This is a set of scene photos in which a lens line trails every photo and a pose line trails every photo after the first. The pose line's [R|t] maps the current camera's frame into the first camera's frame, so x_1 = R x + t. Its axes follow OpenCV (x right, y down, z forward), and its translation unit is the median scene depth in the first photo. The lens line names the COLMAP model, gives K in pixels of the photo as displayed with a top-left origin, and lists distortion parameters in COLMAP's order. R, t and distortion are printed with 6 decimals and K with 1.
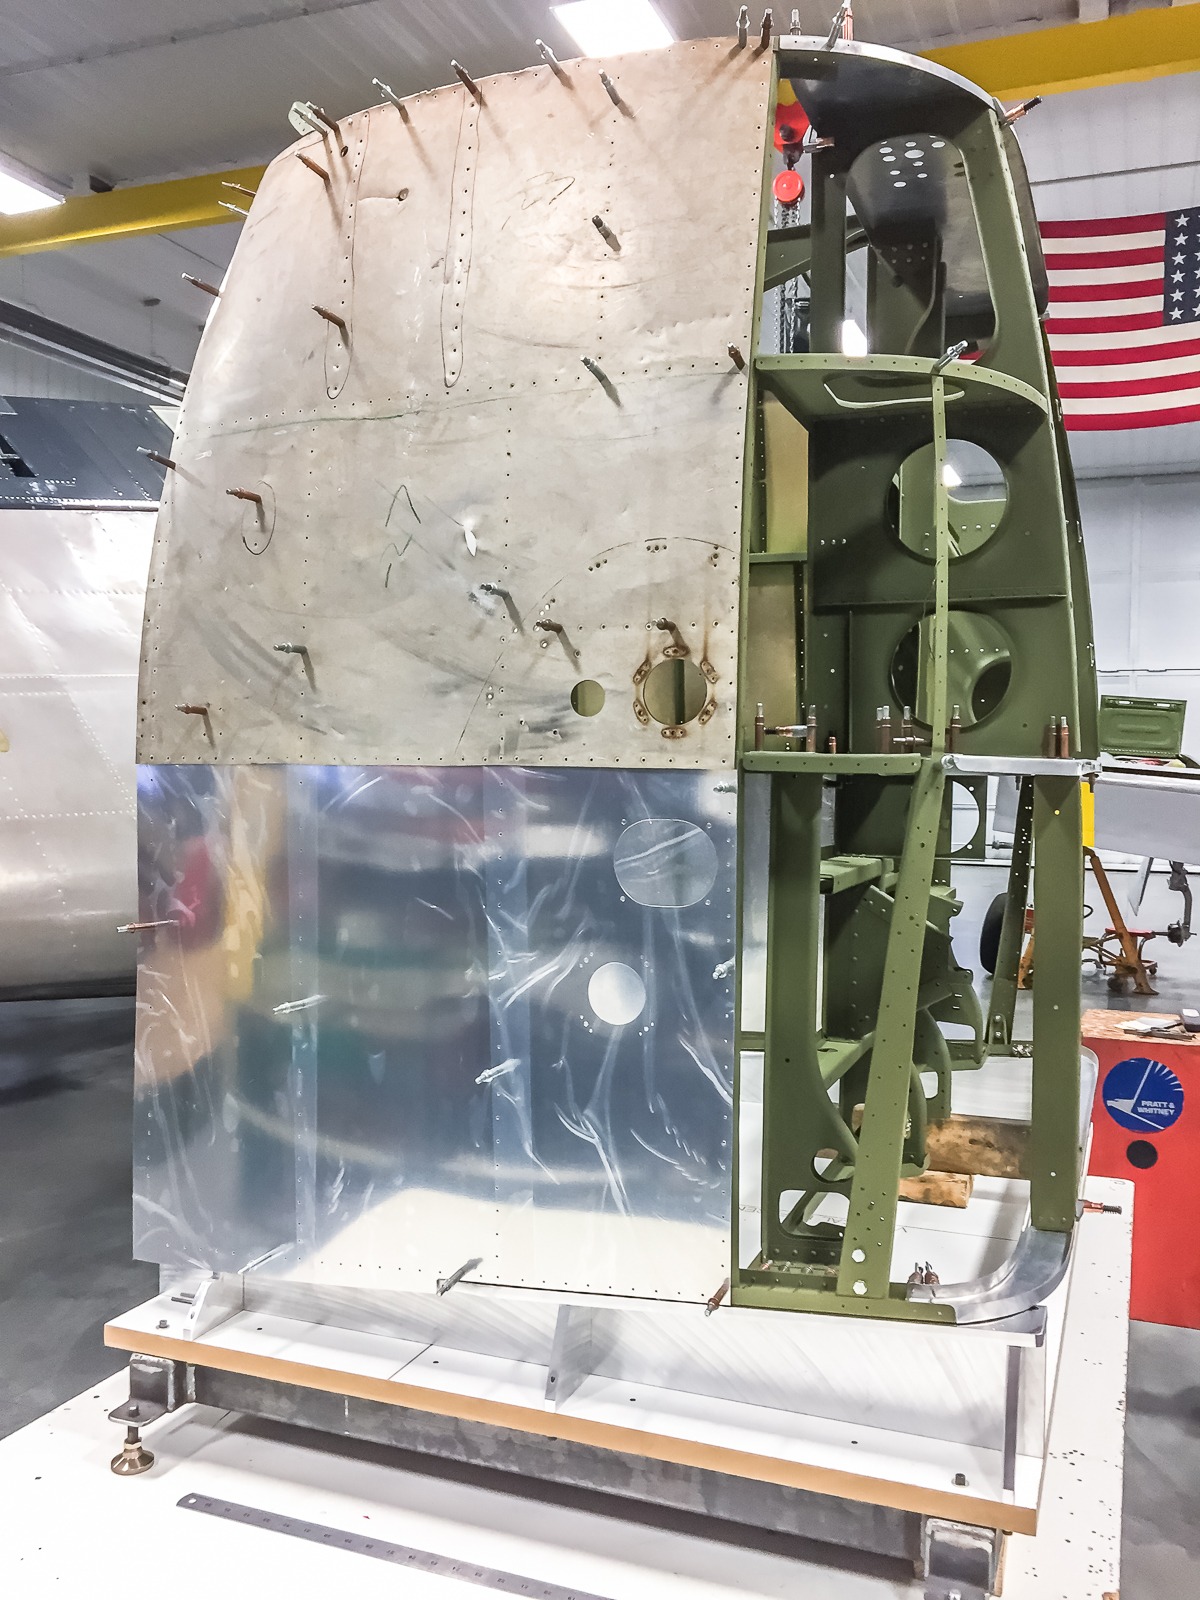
lens RADIAL K [[1394.7, 0, 600.0], [0, 1394.7, 800.0], [0, 0, 1]] dist [0.001425, 0.002447]
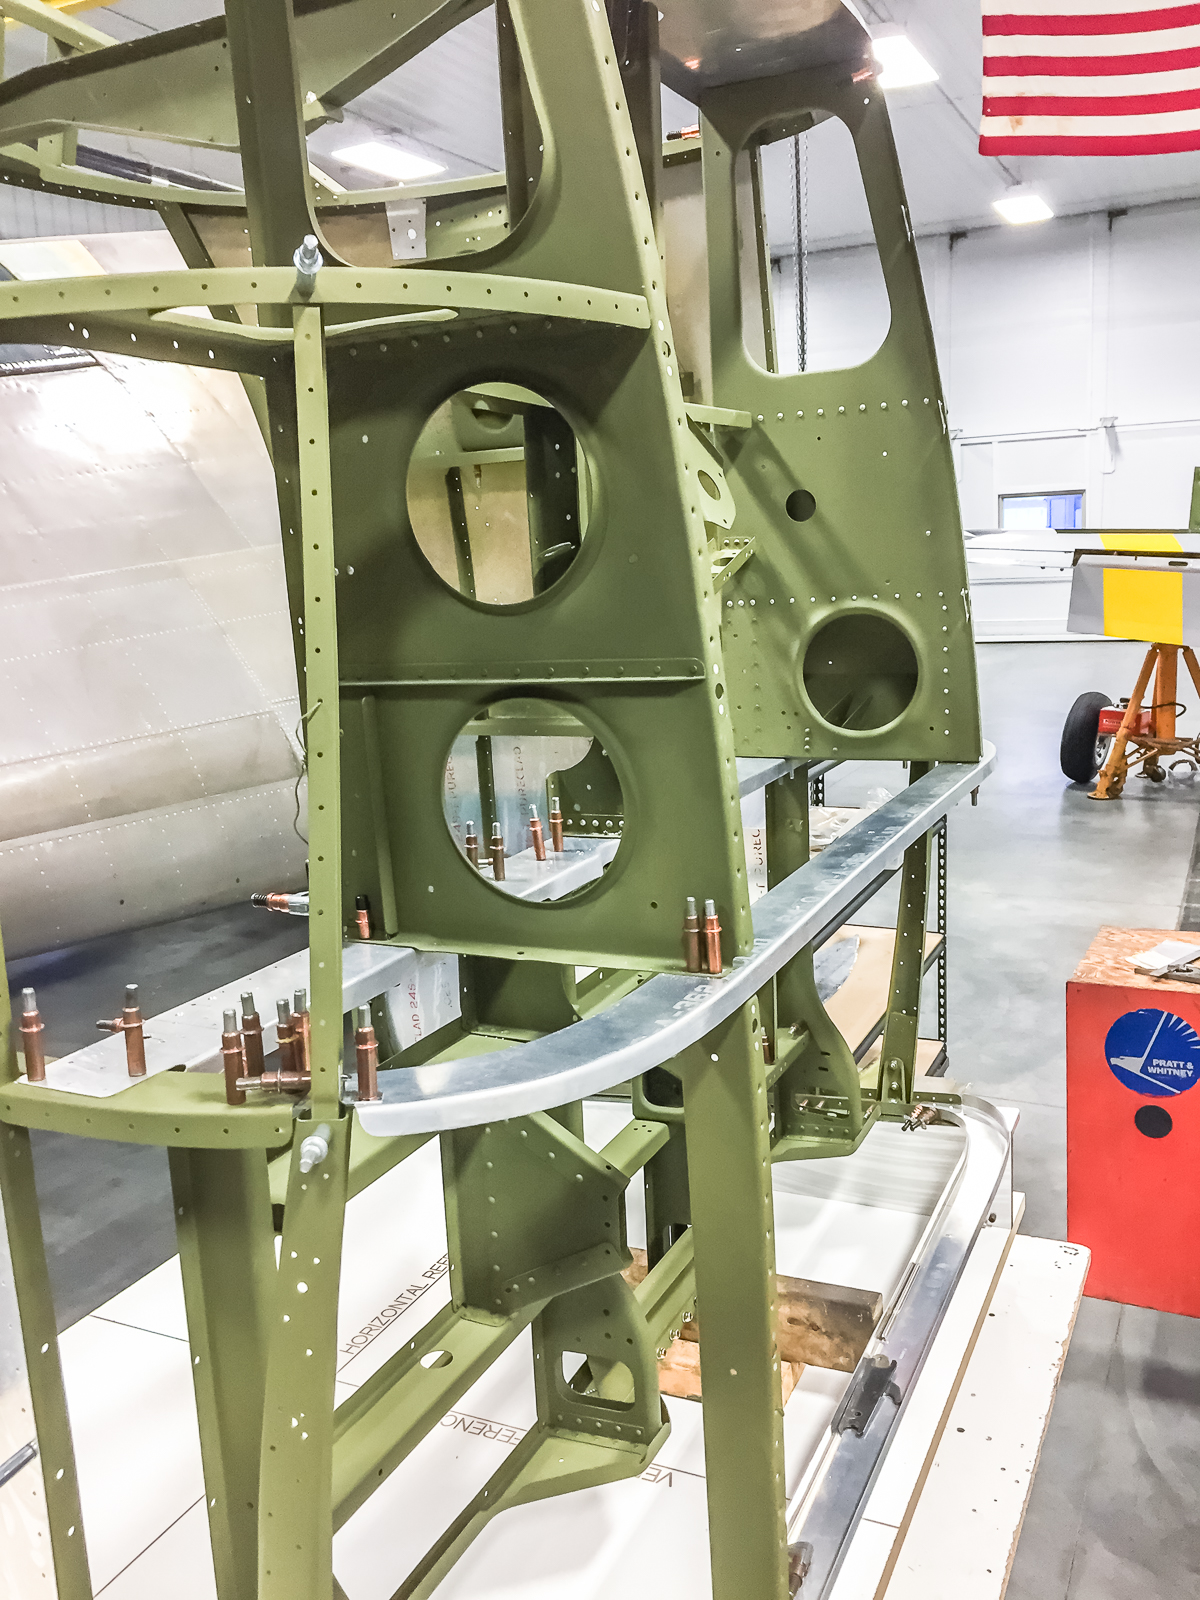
lens RADIAL K [[1391.0, 0, 600.0], [0, 1391.0, 800.0], [0, 0, 1]] dist [0.004202, 0.000107]
pose [[0.994940, -0.049213, -0.087597, 0.150707], [0.062509, 0.985748, 0.156185, -0.082452], [0.078663, -0.160870, 0.983836, 0.207264]]
